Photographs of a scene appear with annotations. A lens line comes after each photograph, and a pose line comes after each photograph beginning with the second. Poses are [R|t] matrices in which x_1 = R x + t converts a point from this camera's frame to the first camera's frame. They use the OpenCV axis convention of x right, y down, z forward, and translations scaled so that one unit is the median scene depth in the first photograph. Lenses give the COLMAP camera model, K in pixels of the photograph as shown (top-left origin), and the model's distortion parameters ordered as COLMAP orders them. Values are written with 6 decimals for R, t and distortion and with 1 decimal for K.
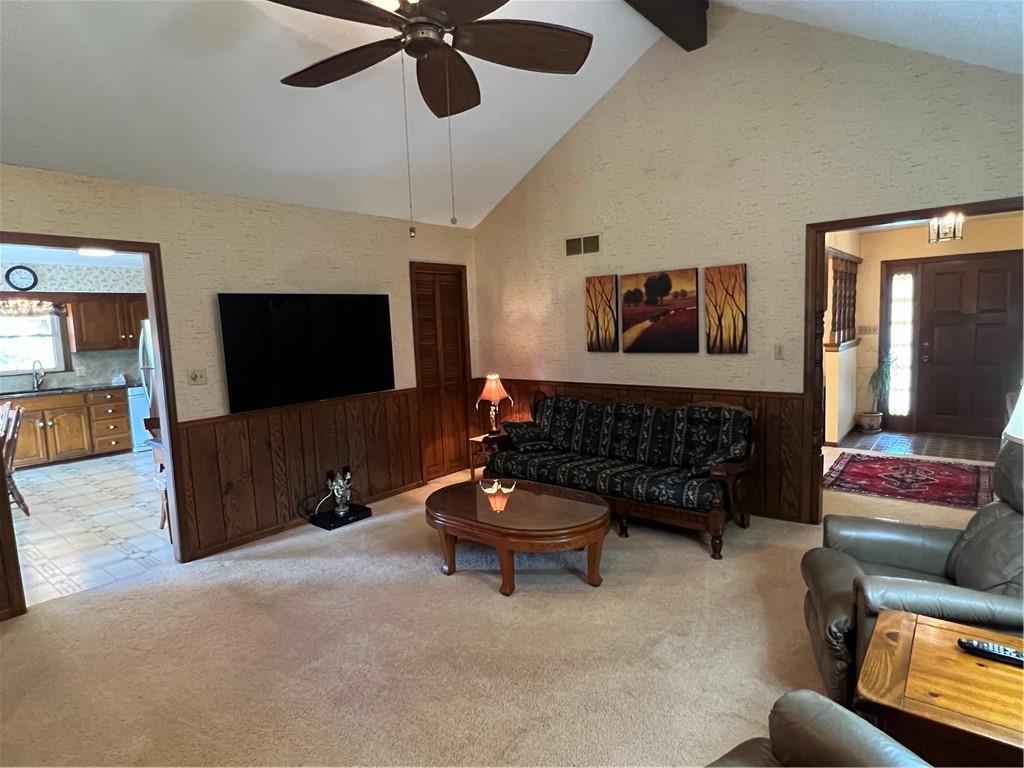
lens RADIAL K [[569.7, 0, 513.7], [0, 569.7, 383.1], [0, 0, 1]] dist [-0.001235, -0.000225]
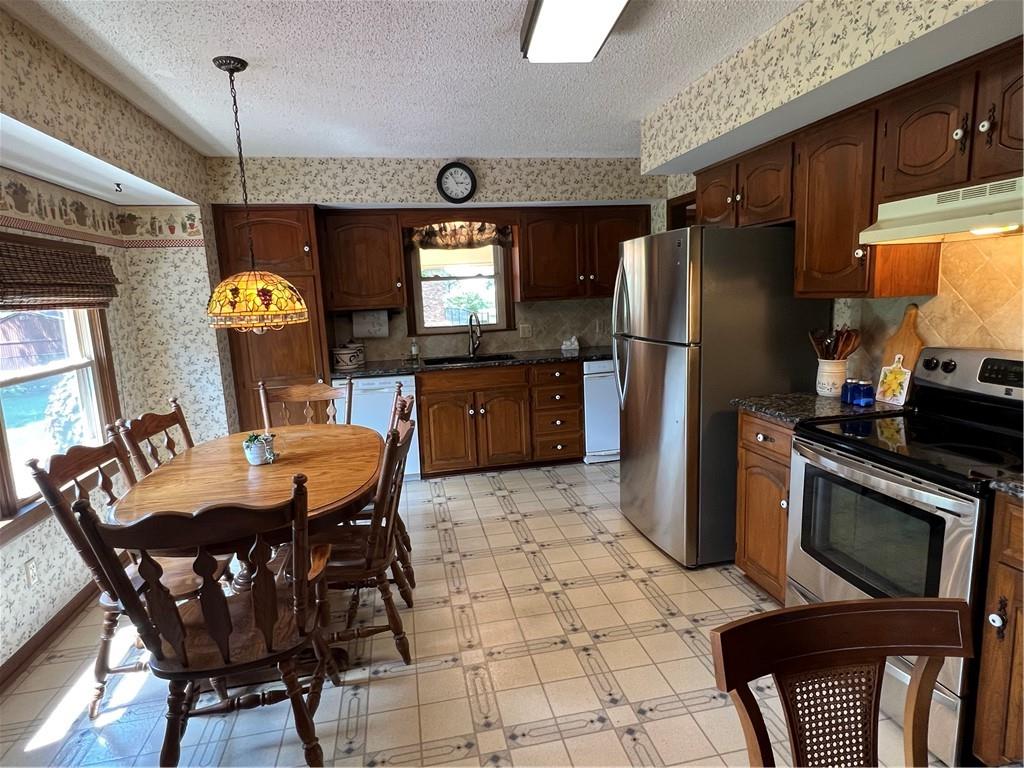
lens RADIAL K [[569.7, 0, 513.7], [0, 569.7, 383.1], [0, 0, 1]] dist [-0.001235, -0.000225]
pose [[0.777326, 0.103951, -0.620450, -0.364906], [-0.052596, 0.993539, 0.100564, -0.027375], [0.626896, -0.045538, 0.777771, 0.489648]]
